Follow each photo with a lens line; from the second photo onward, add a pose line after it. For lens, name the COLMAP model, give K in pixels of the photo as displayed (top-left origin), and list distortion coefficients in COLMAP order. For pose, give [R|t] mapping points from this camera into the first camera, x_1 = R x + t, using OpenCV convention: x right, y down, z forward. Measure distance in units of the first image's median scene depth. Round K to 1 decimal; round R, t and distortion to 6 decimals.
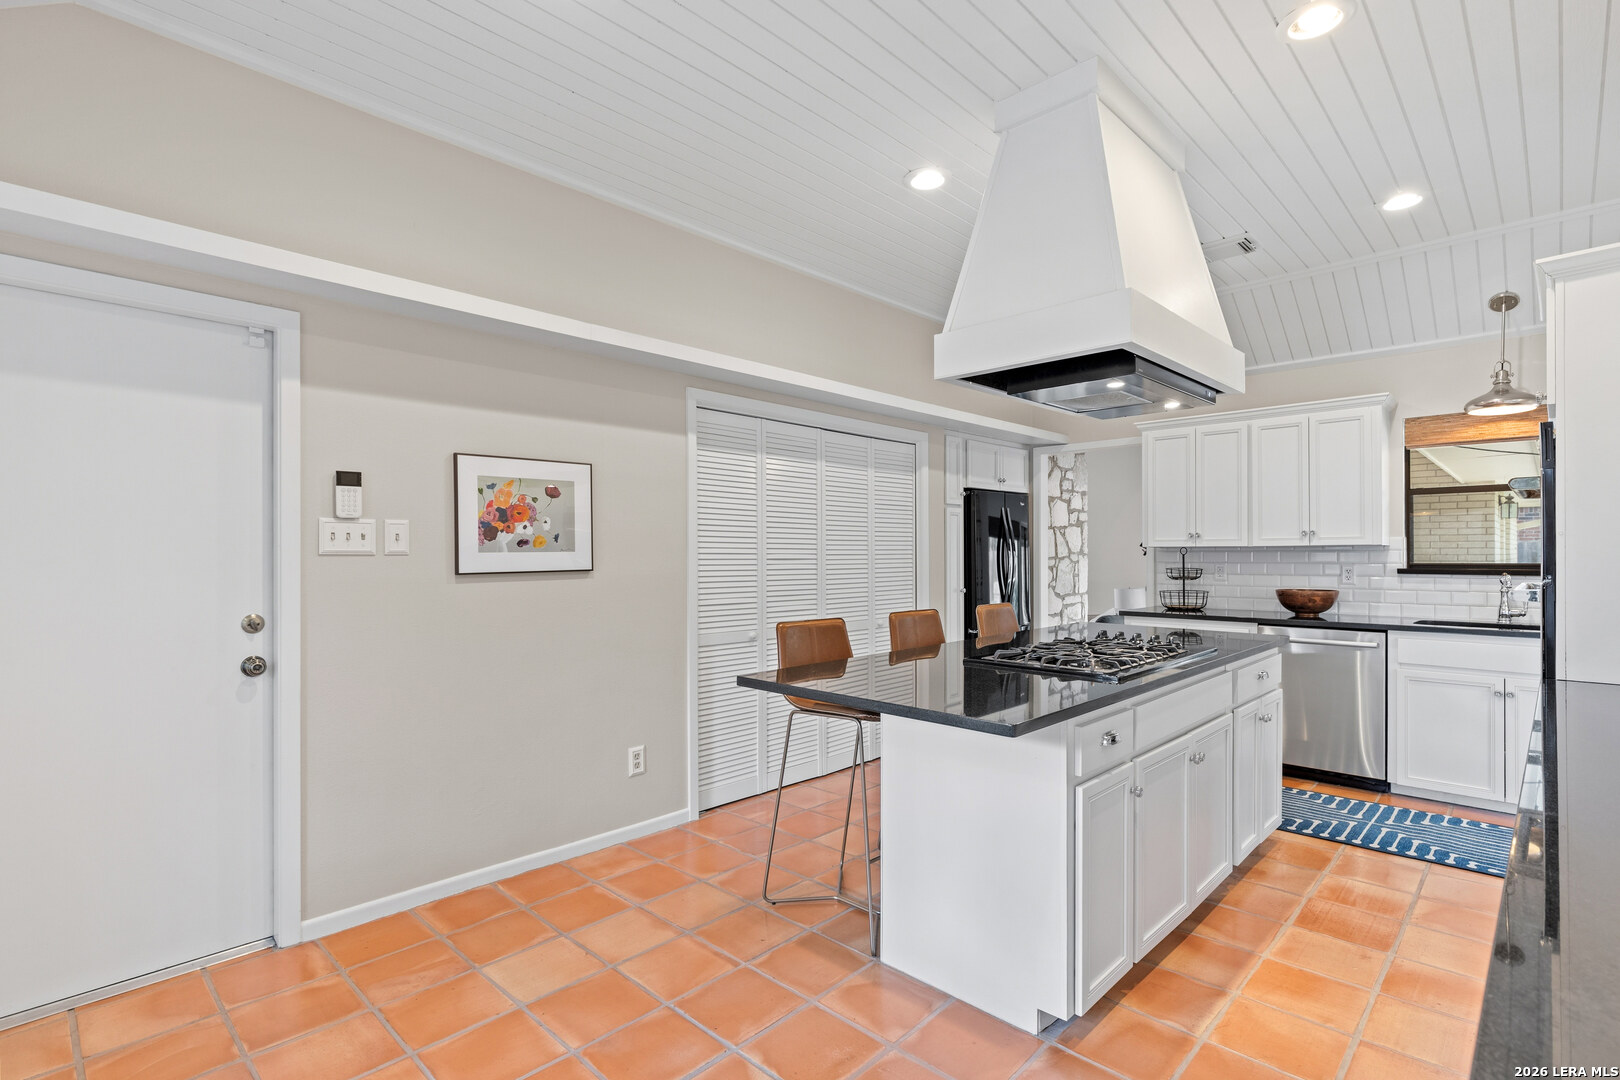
lens RADIAL K [[769.5, 0, 808.3], [0, 769.5, 542.6], [0, 0, 1]] dist [0.003912, -0.000271]
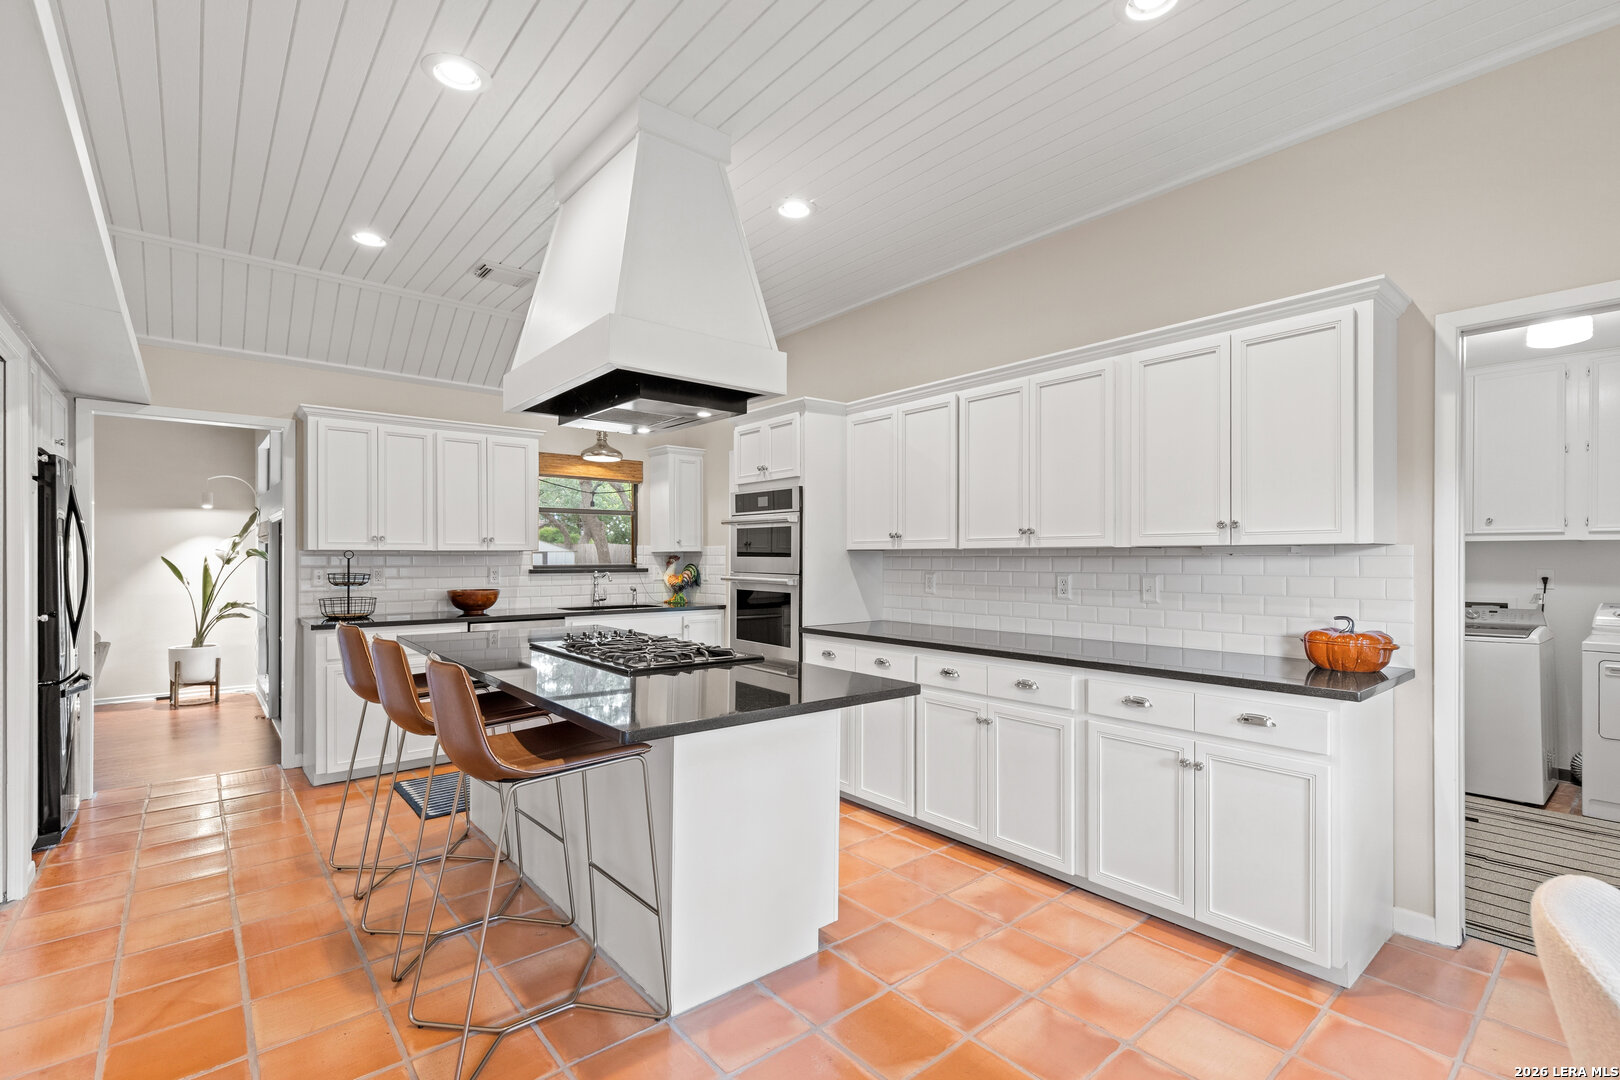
lens RADIAL K [[731.3, 0, 840.6], [0, 731.3, 560.9], [0, 0, 1]] dist [0.001999, 0.000106]
pose [[0.075612, -0.004433, 0.997127, -0.371360], [-0.018710, 0.999808, 0.005864, 0.002674], [-0.996962, -0.019099, 0.075514, 0.379163]]
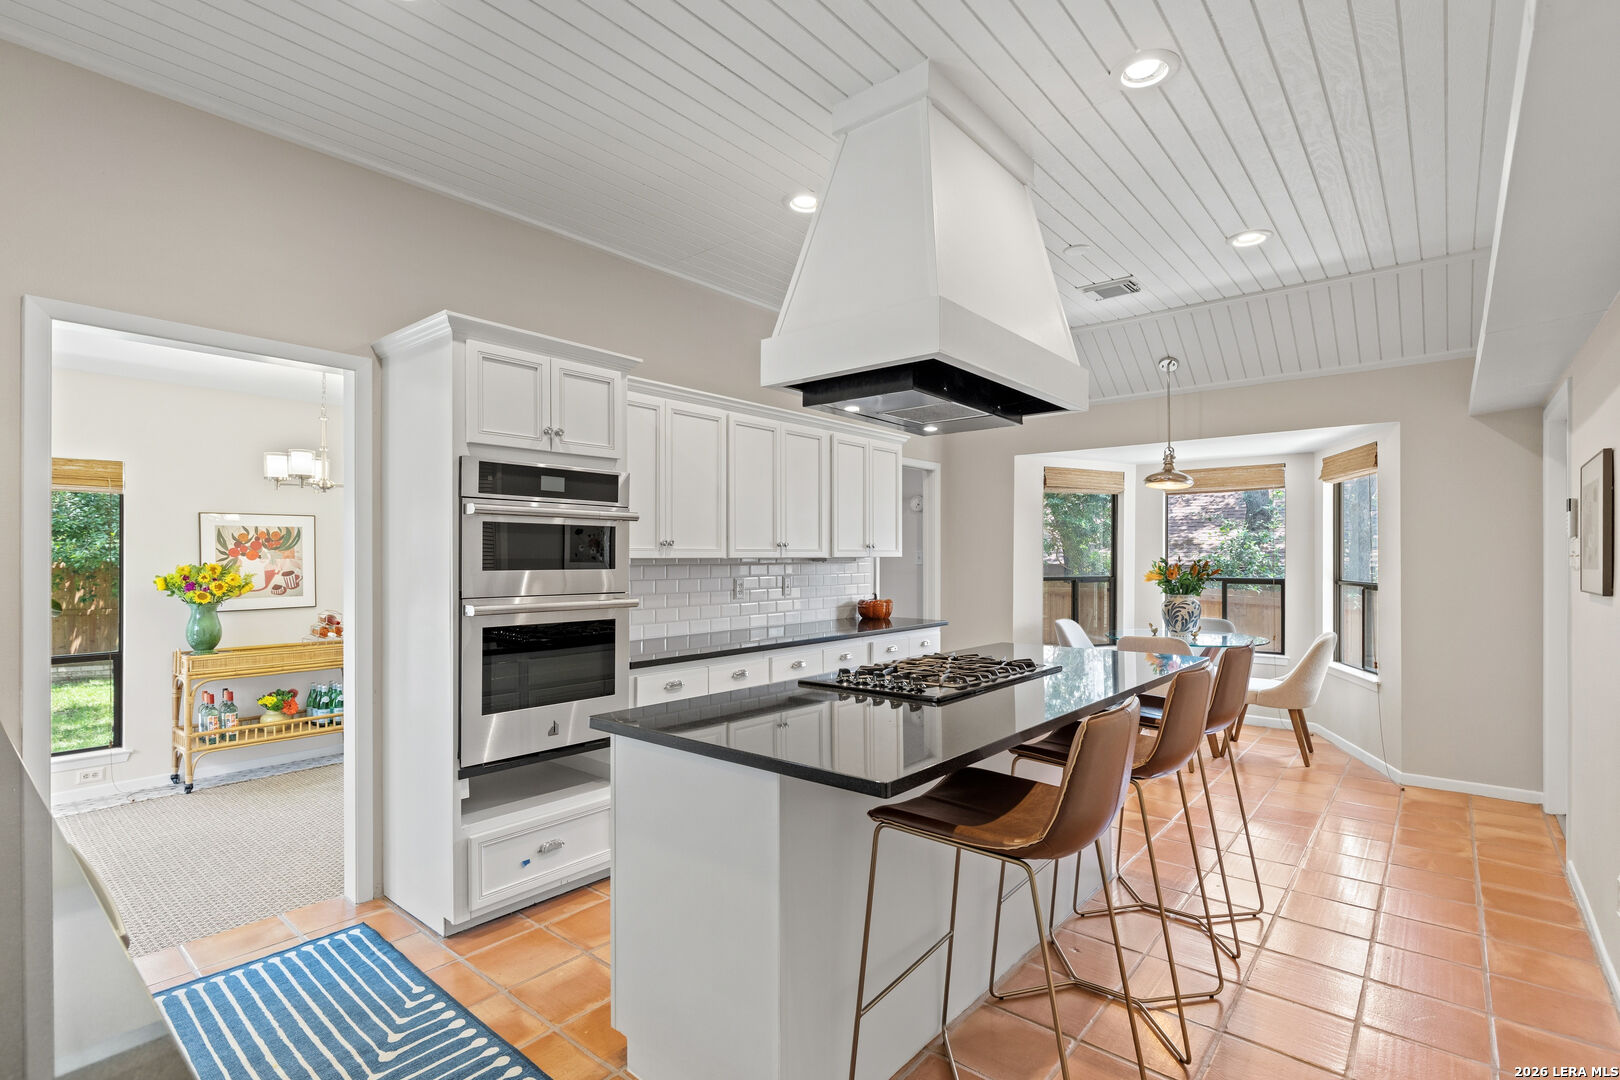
lens RADIAL K [[769.5, 0, 807.7], [0, 769.5, 552.0], [0, 0, 1]] dist [0.003912, -0.000271]
pose [[-0.998399, 0.000975, -0.056555, 1.272615], [0.002264, 0.999739, -0.022739, 0.008029], [0.056518, -0.022831, -0.998141, 2.160902]]
